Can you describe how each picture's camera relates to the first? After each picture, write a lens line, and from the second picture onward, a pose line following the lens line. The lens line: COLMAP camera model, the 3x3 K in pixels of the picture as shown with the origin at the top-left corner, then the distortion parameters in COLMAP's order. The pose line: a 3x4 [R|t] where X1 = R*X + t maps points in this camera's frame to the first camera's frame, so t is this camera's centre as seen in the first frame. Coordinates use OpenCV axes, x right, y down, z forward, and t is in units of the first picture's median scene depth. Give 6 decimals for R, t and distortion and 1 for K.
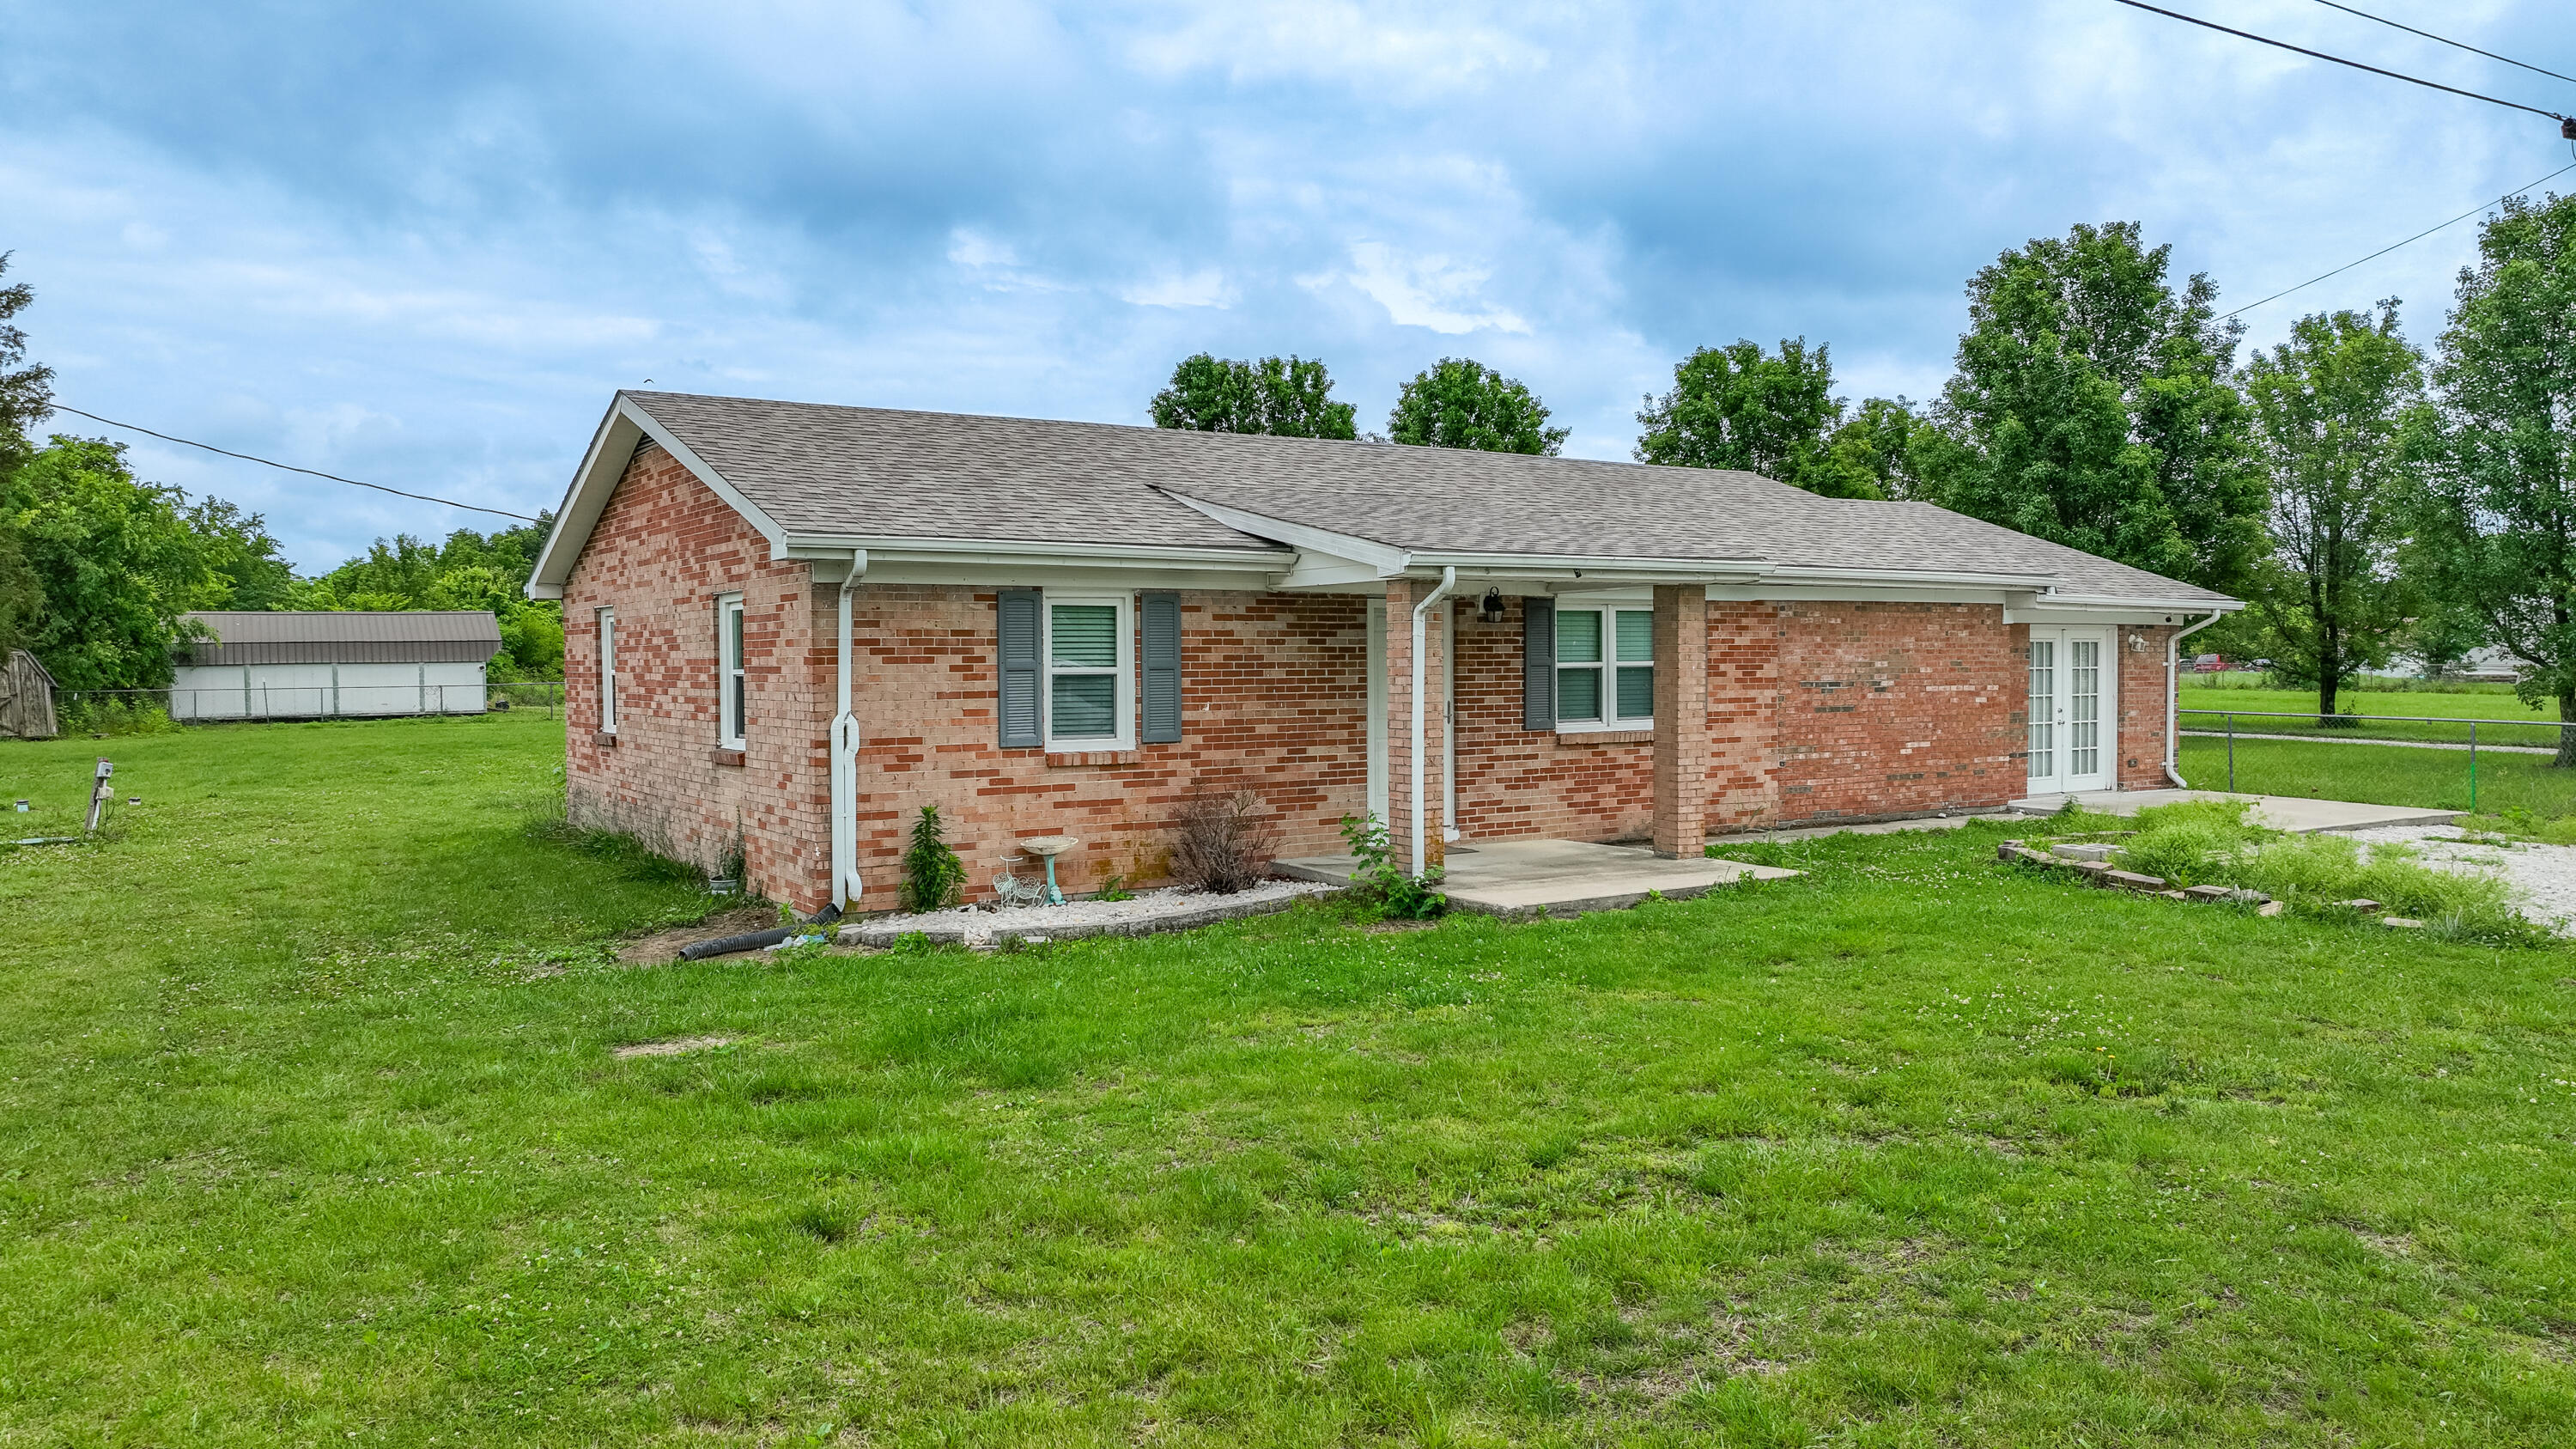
lens RADIAL K [[1813.3, 0, 1280.1], [0, 1813.3, 715.9], [0, 0, 1]] dist [0.013833, -0.007553]
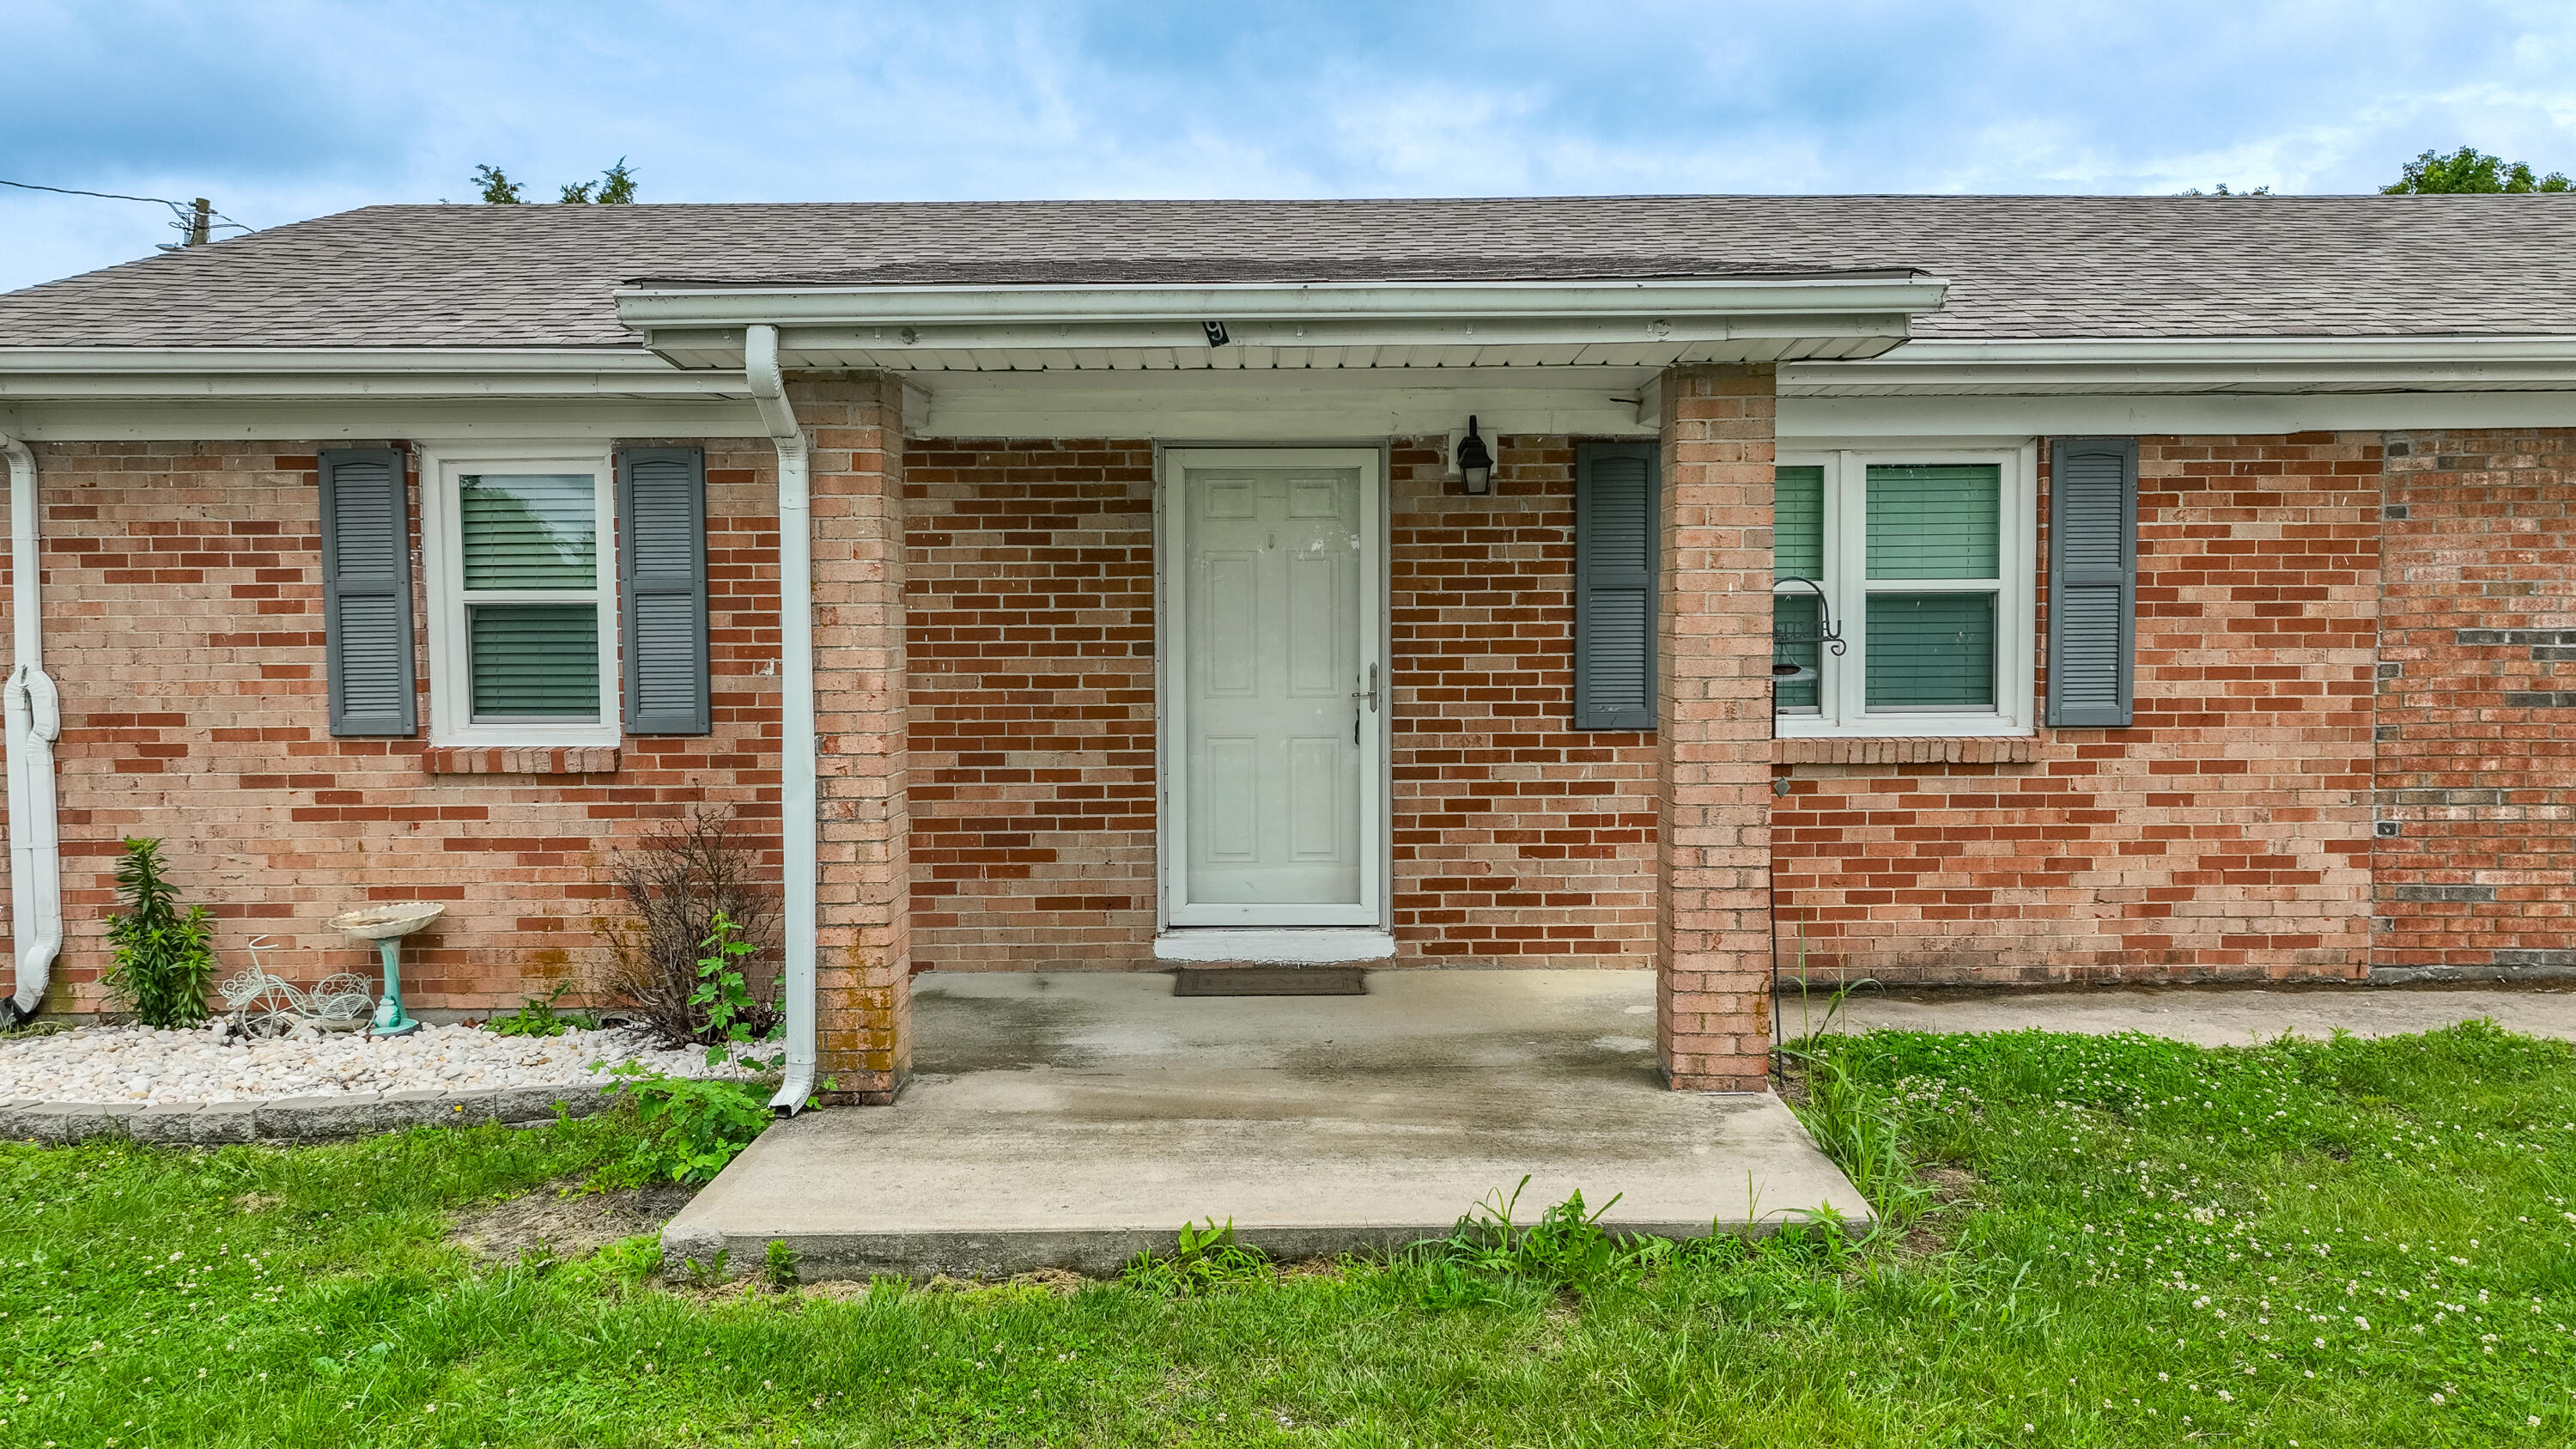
lens RADIAL K [[1816.6, 0, 1280.3], [0, 1816.6, 715.5], [0, 0, 1]] dist [0.007571, 0.003746]
pose [[0.841046, 0.033852, -0.539903, 0.353302], [-0.016852, 0.999195, 0.036398, -0.012481], [0.540700, -0.021514, 0.840940, 0.632980]]
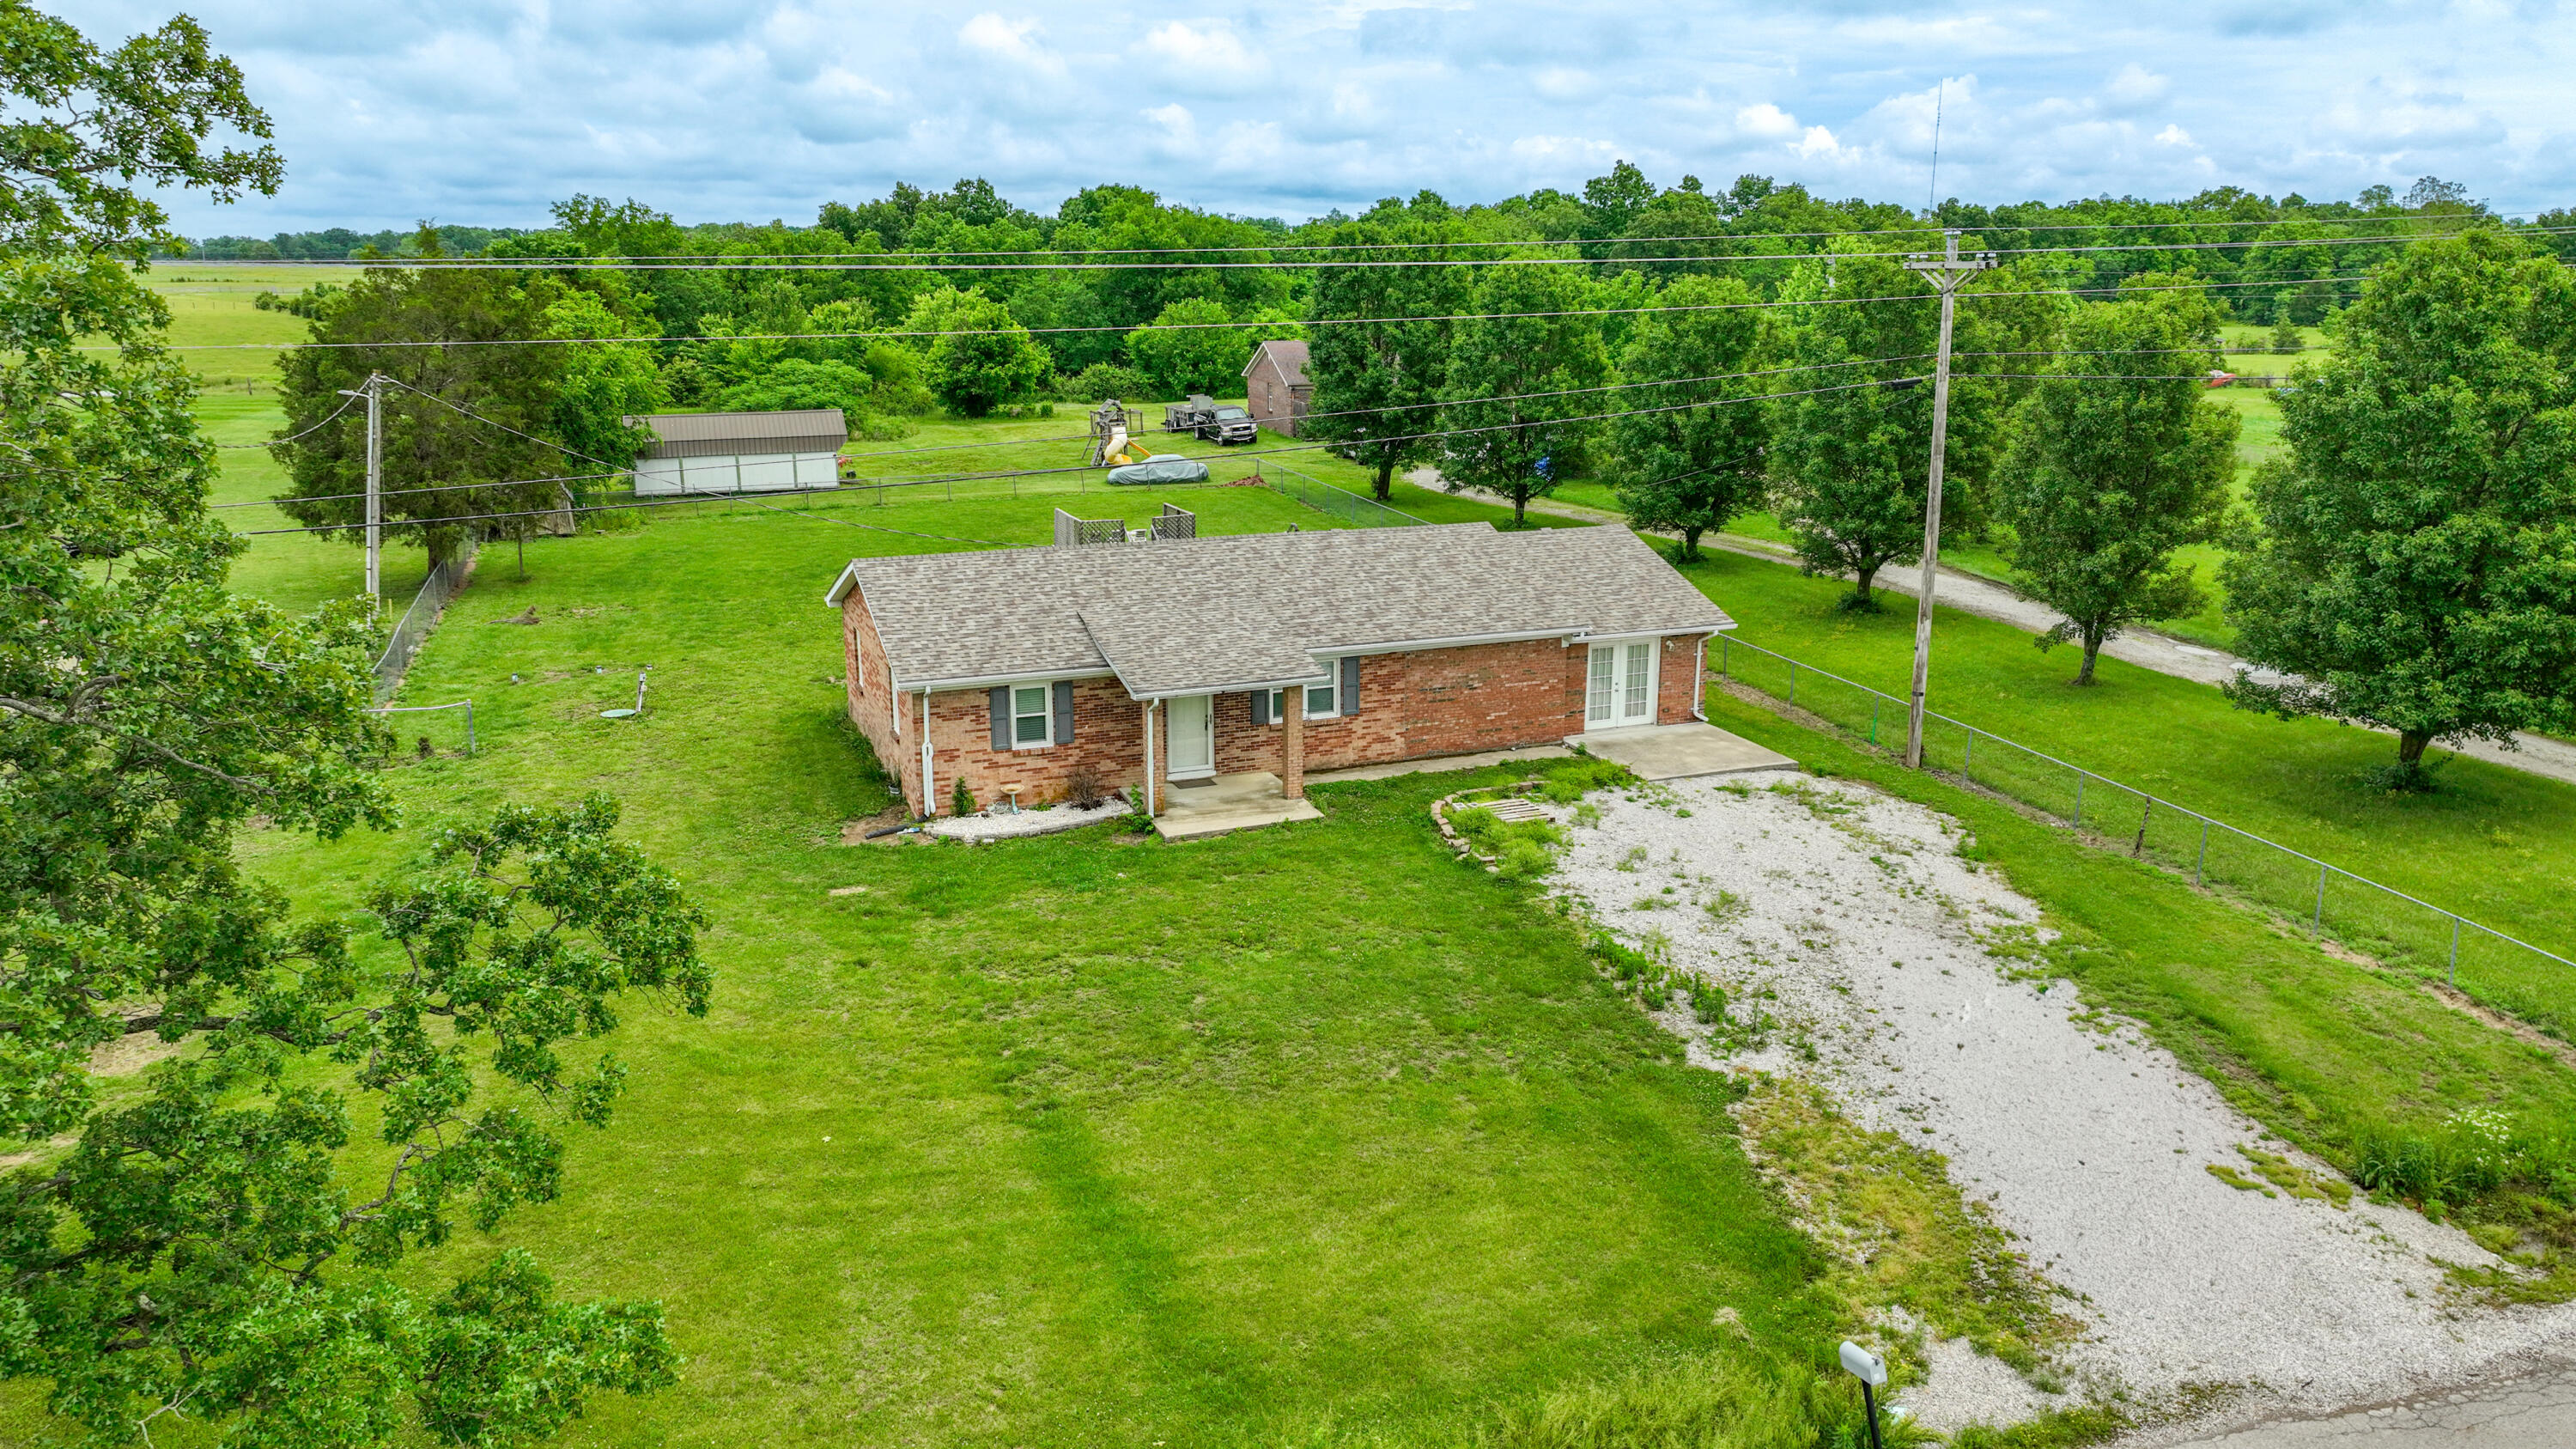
lens RADIAL K [[1816.6, 0, 1280.3], [0, 1816.6, 715.5], [0, 0, 1]] dist [0.007571, 0.003746]
pose [[0.980977, 0.052403, -0.186916, 0.632096], [-0.011005, 0.976339, 0.215963, -0.519555], [0.193810, -0.209798, 0.958343, -1.177064]]
